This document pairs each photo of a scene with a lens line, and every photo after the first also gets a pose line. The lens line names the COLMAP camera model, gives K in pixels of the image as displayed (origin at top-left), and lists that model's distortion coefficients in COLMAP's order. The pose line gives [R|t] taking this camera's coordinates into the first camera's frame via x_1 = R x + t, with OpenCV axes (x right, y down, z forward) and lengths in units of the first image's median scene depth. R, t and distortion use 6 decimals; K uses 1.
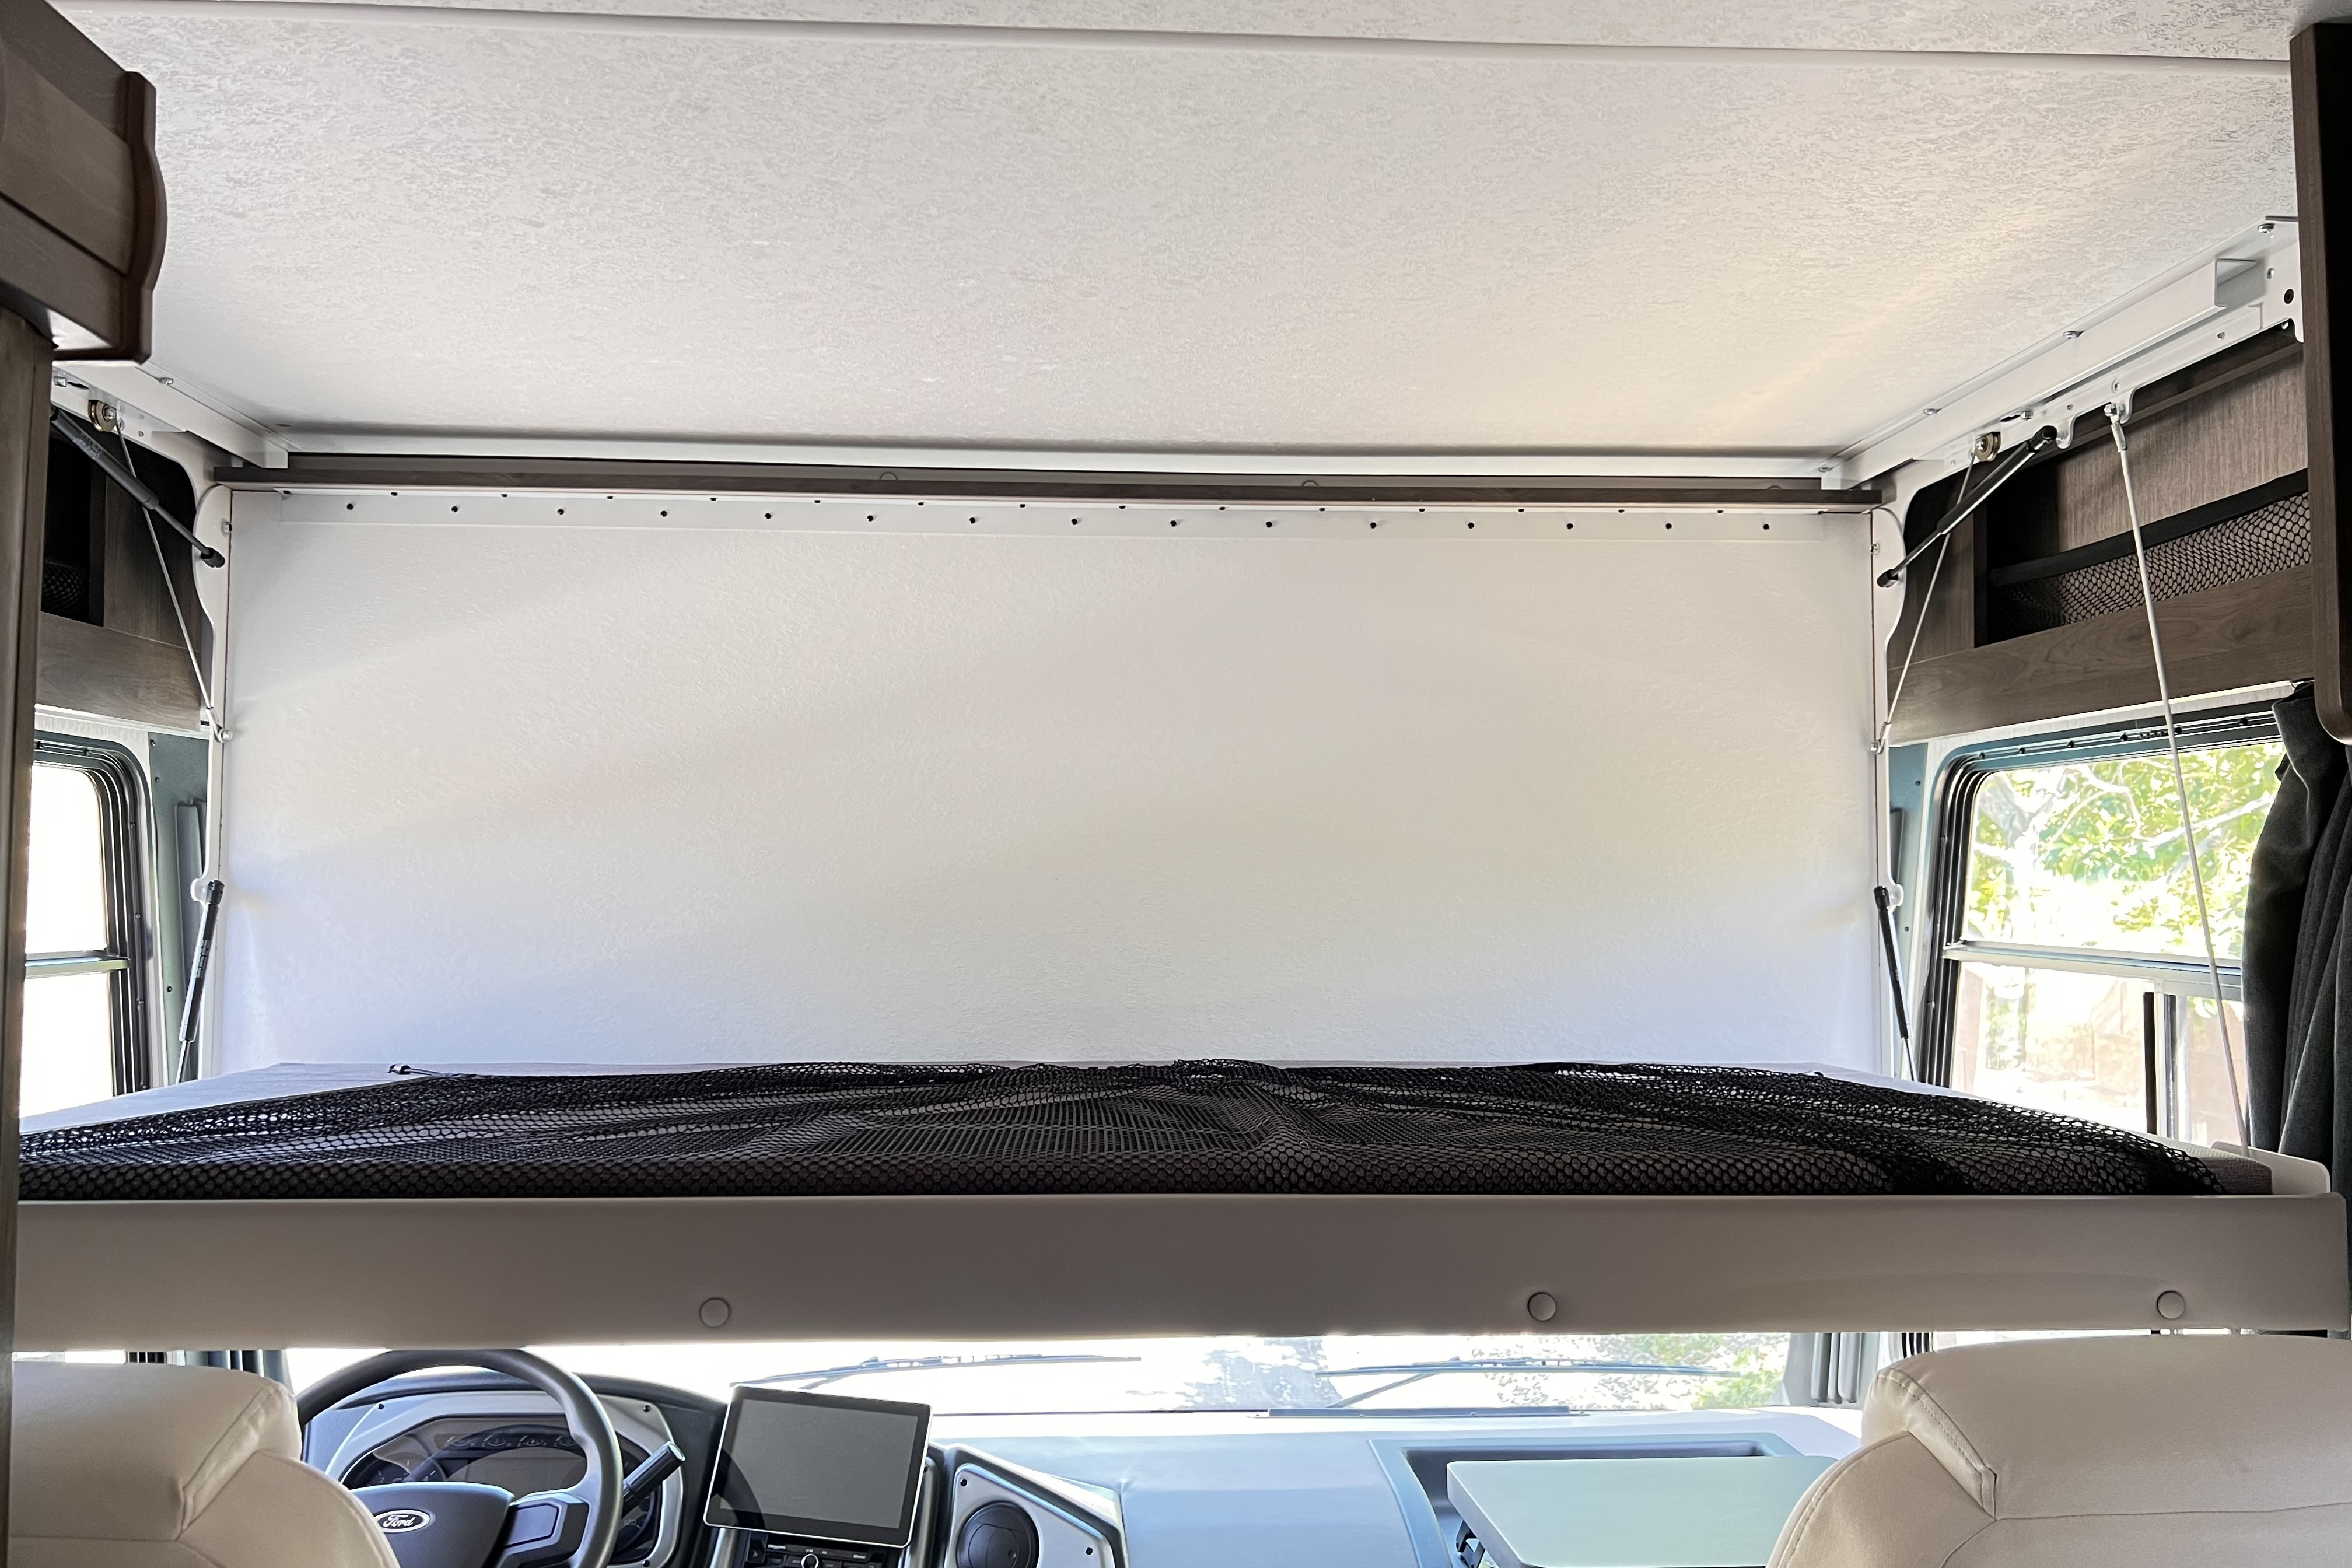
lens RADIAL K [[1986.9, 0, 1176.0], [0, 1986.9, 784.0], [0, 0, 1]] dist [0.073109, 0.002605]
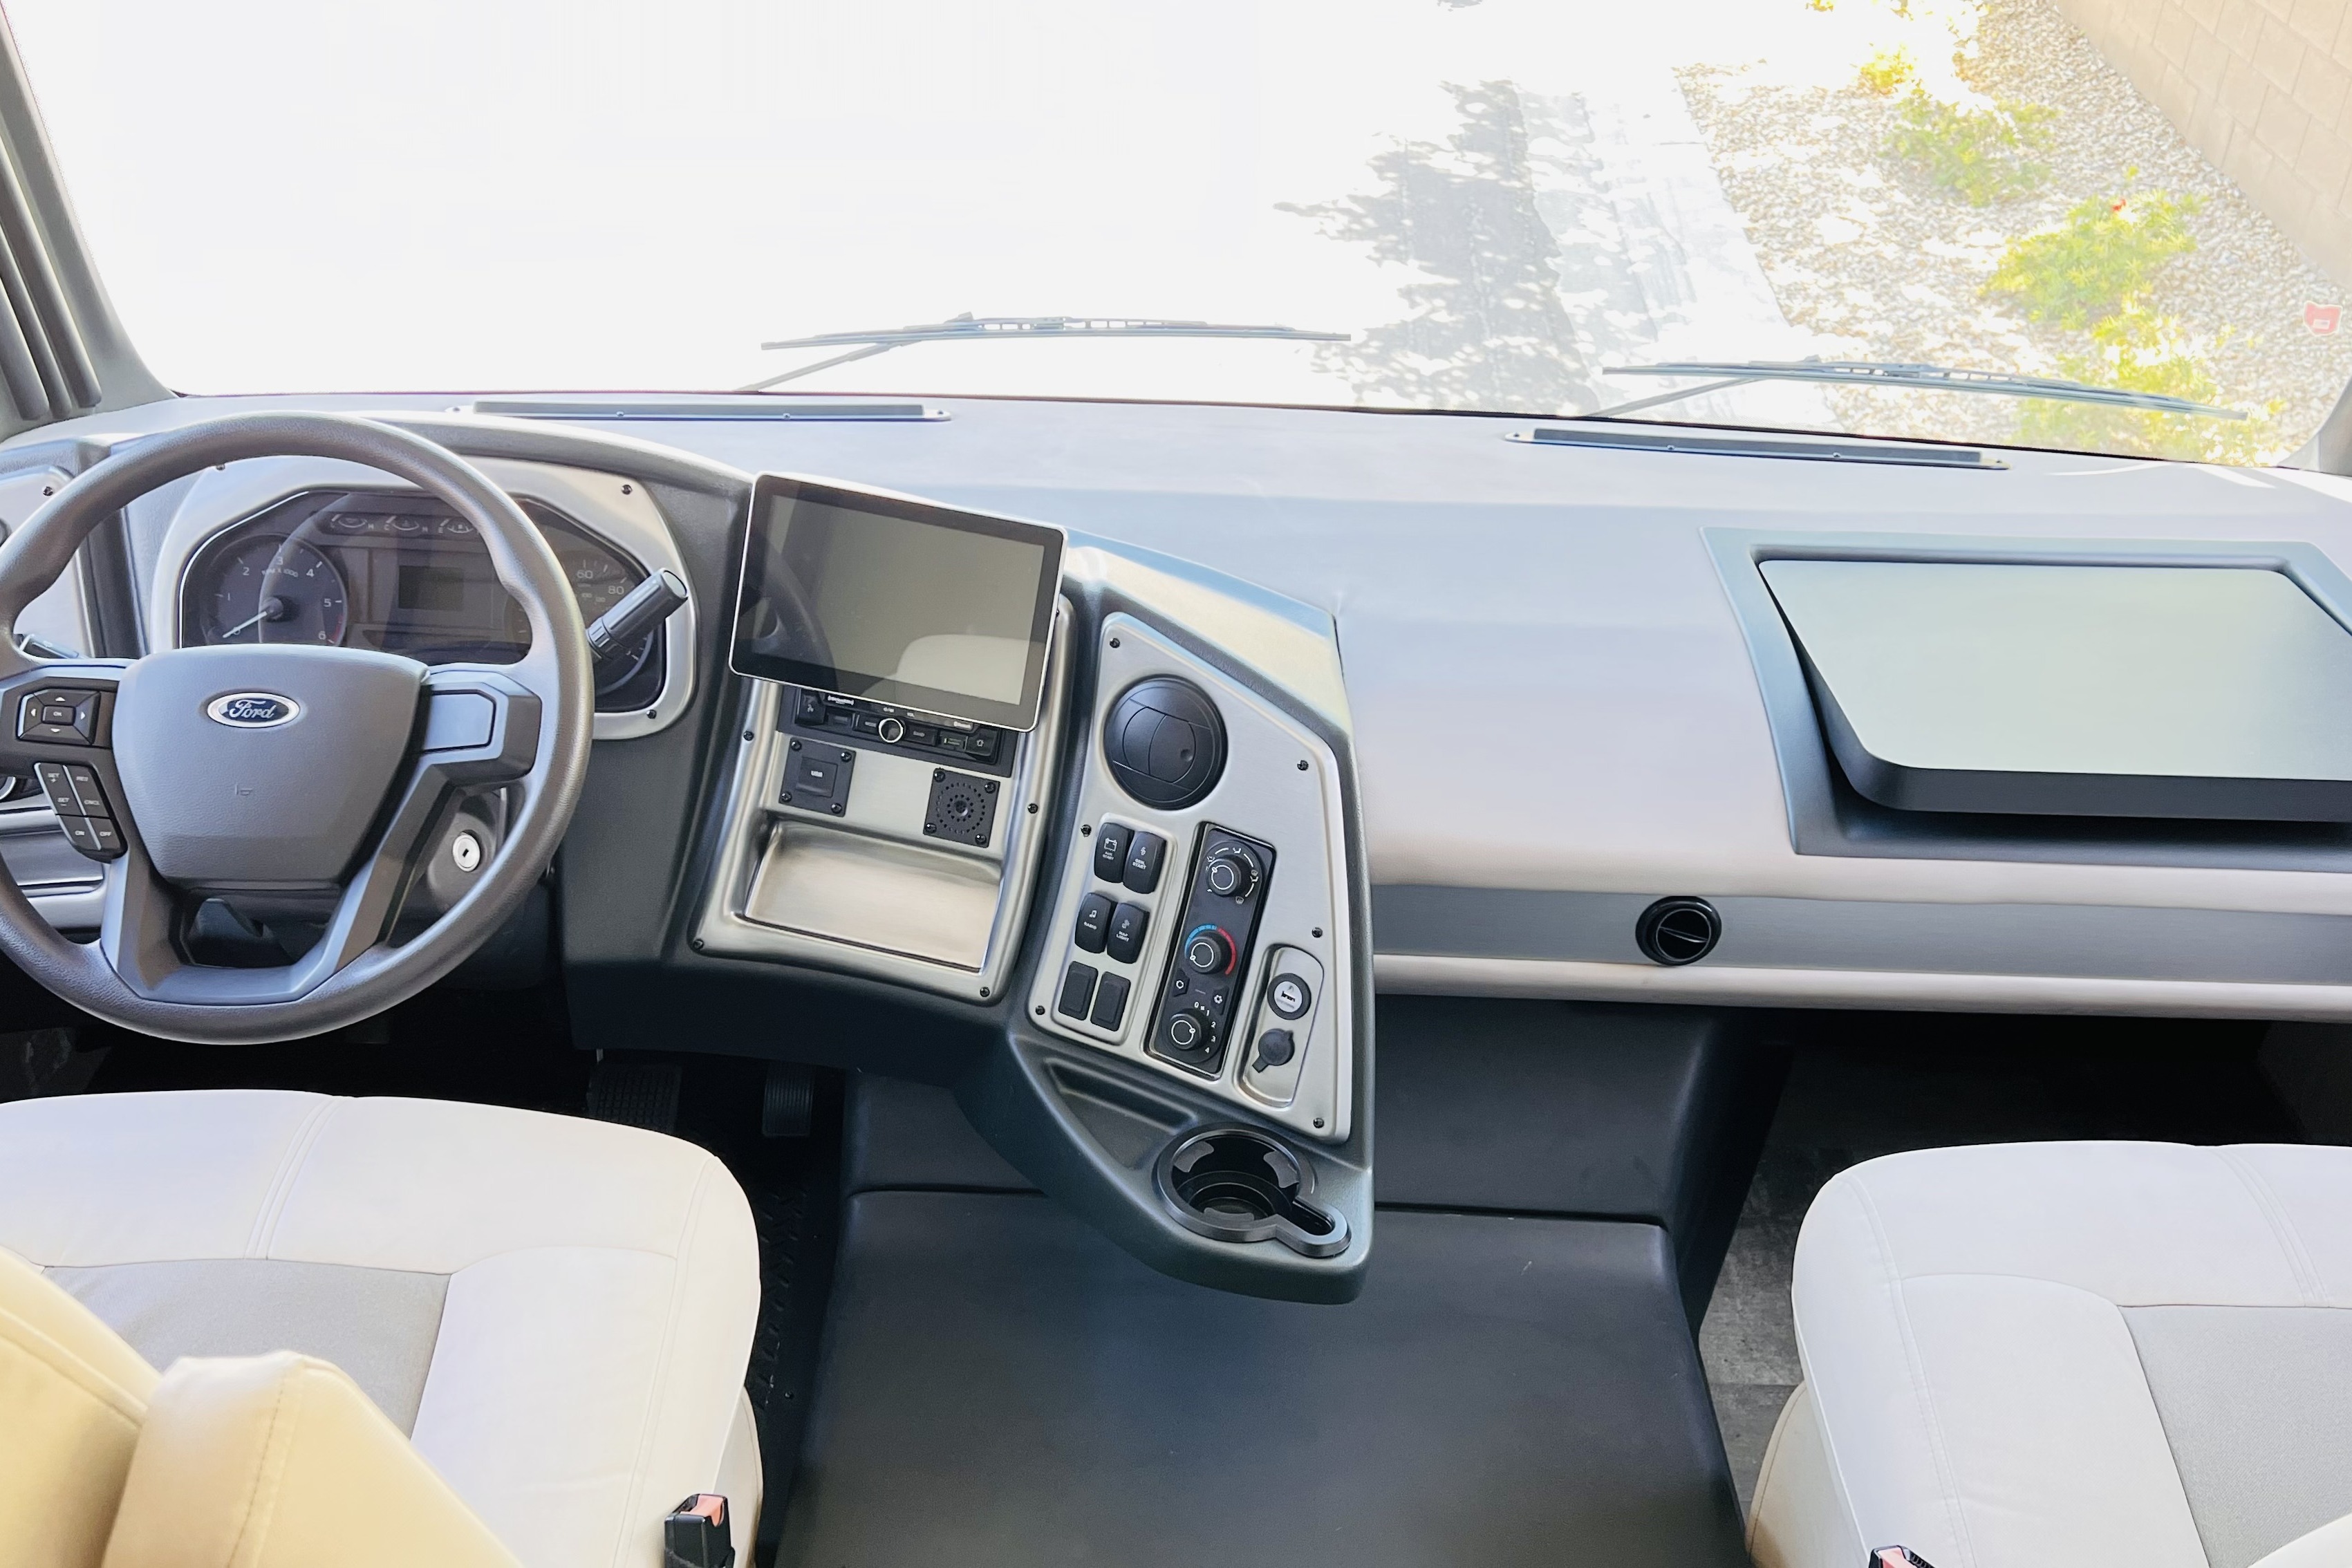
lens RADIAL K [[1986.9, 0, 1176.0], [0, 1986.9, 784.0], [0, 0, 1]] dist [0.073109, 0.002605]
pose [[0.997652, 0.066706, -0.015526, -0.072372], [-0.042253, 0.777871, 0.627002, -0.026484], [0.053902, -0.624874, 0.778863, 0.459985]]
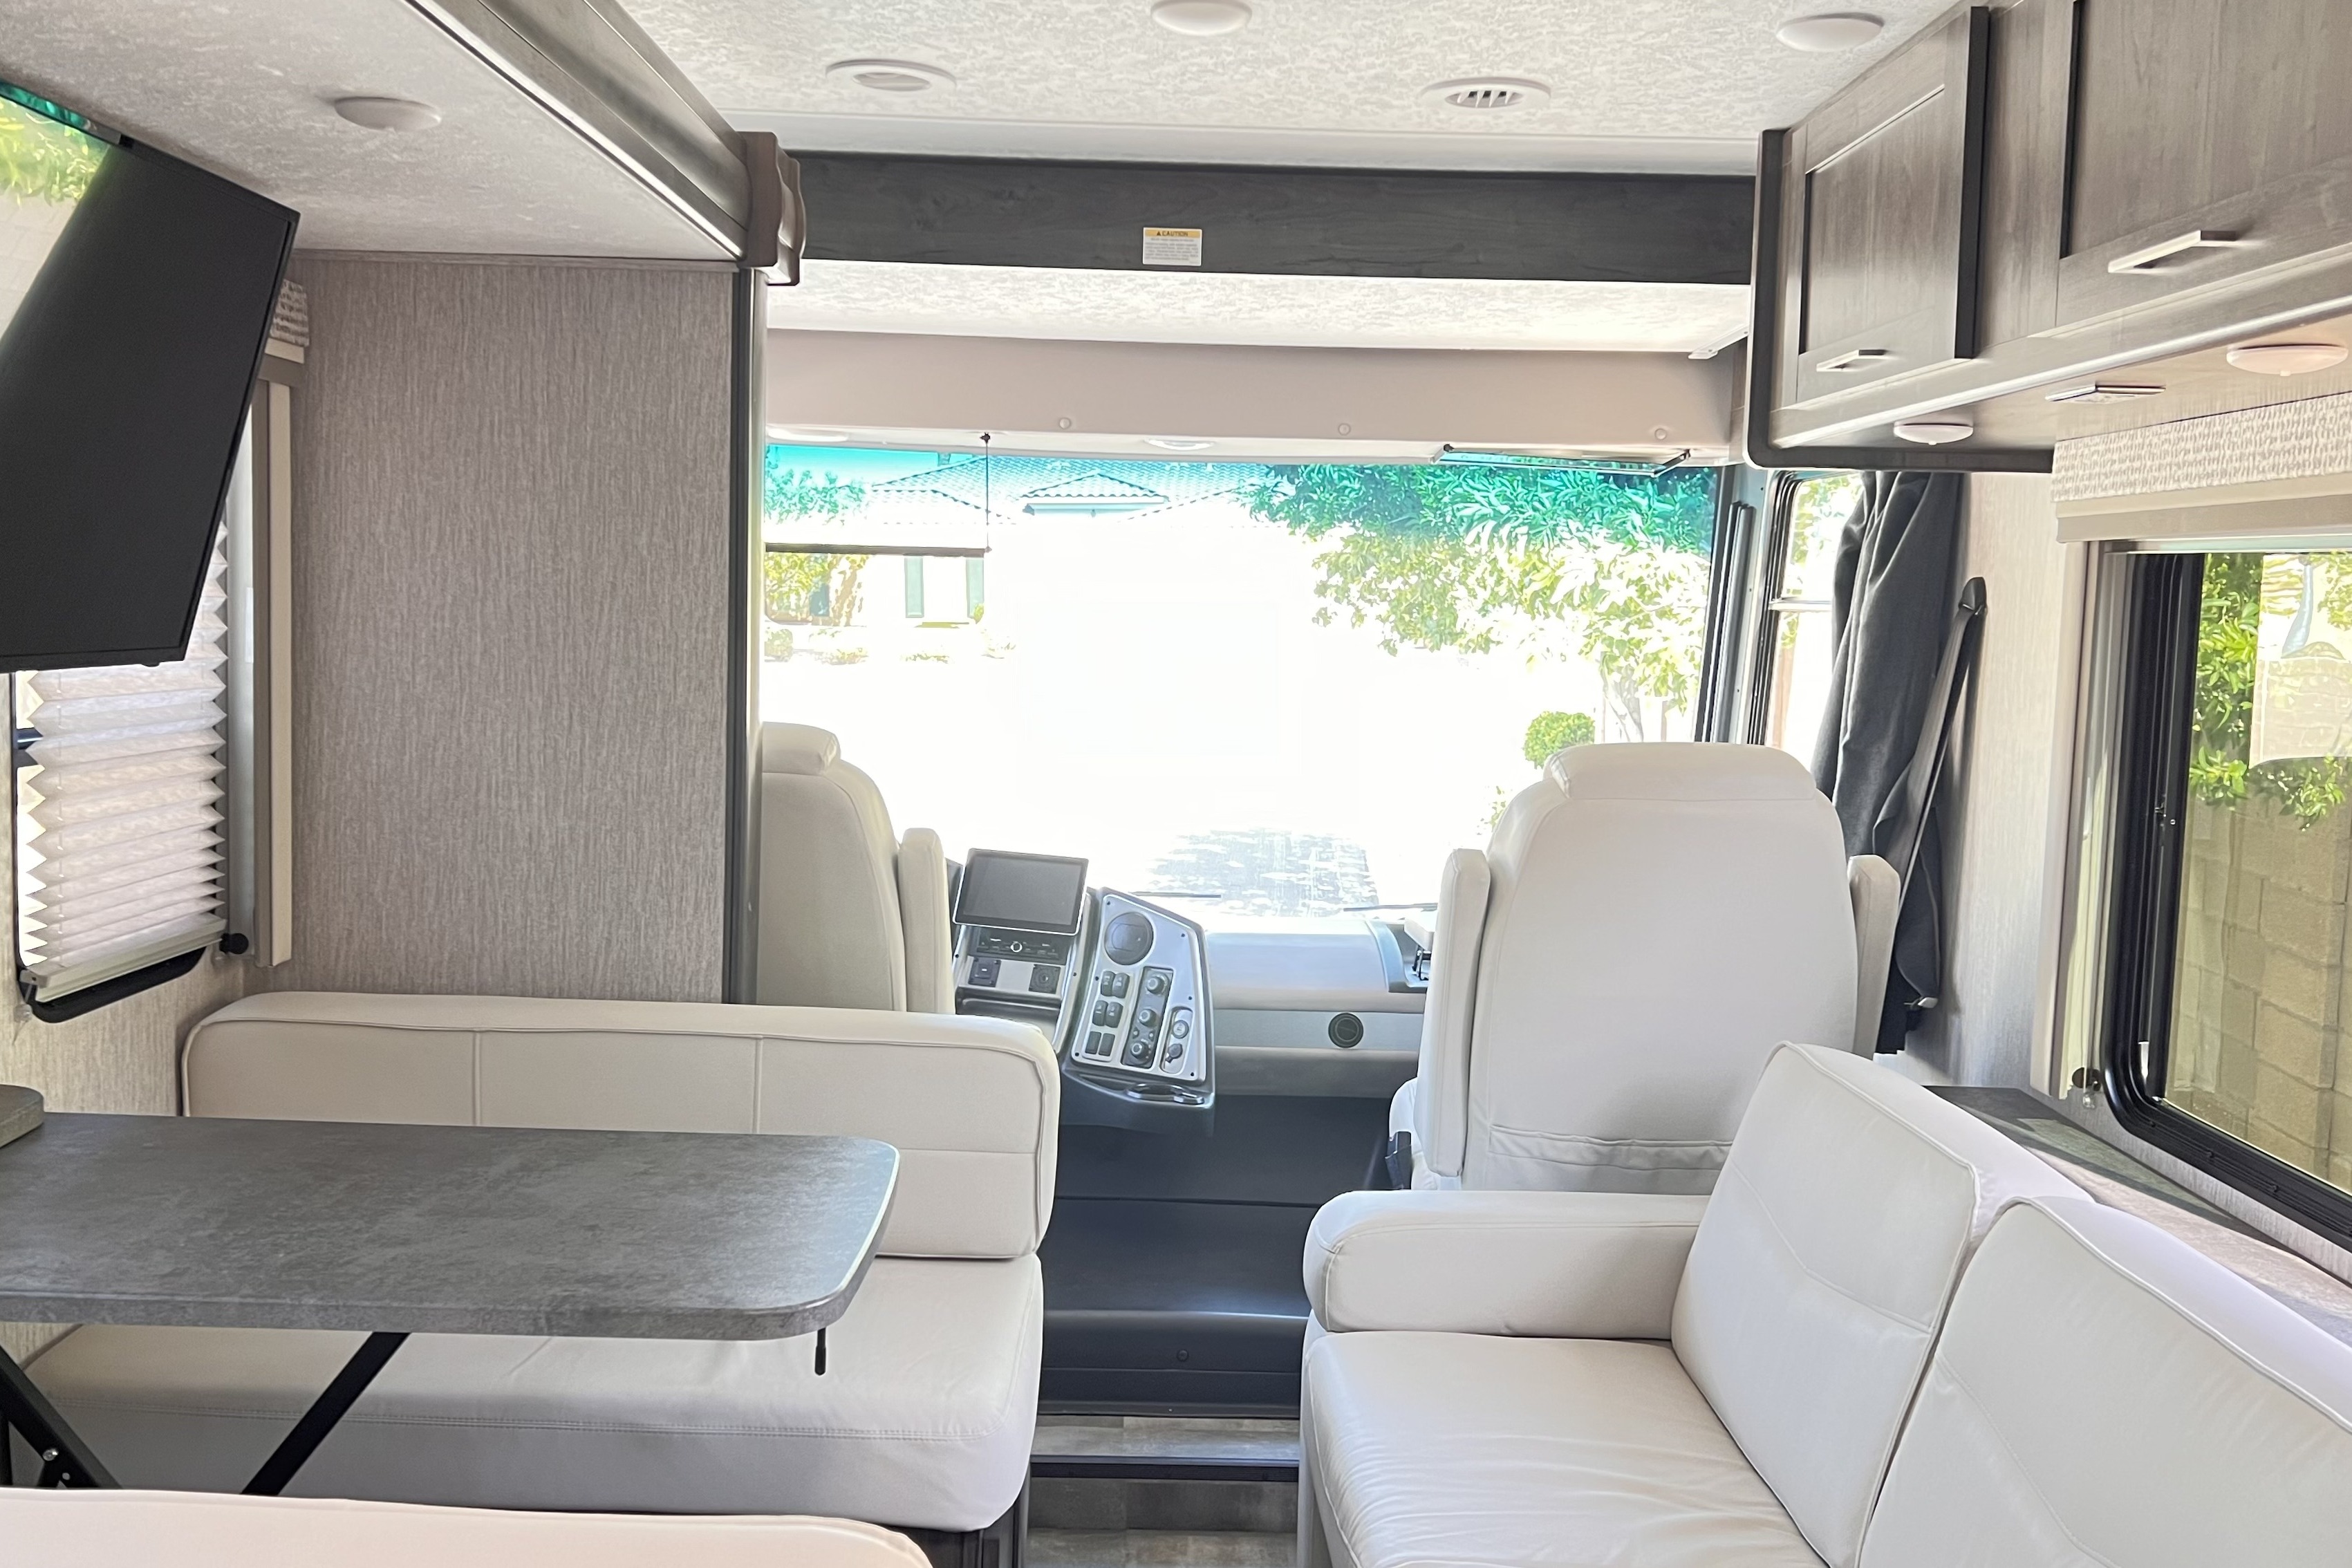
lens RADIAL K [[1986.9, 0, 1176.0], [0, 1986.9, 784.0], [0, 0, 1]] dist [0.073109, 0.002605]
pose [[0.998662, 0.028022, -0.043468, 0.017250], [-0.021142, 0.988254, 0.151352, 0.000087], [0.047198, -0.150231, 0.987524, -0.588124]]
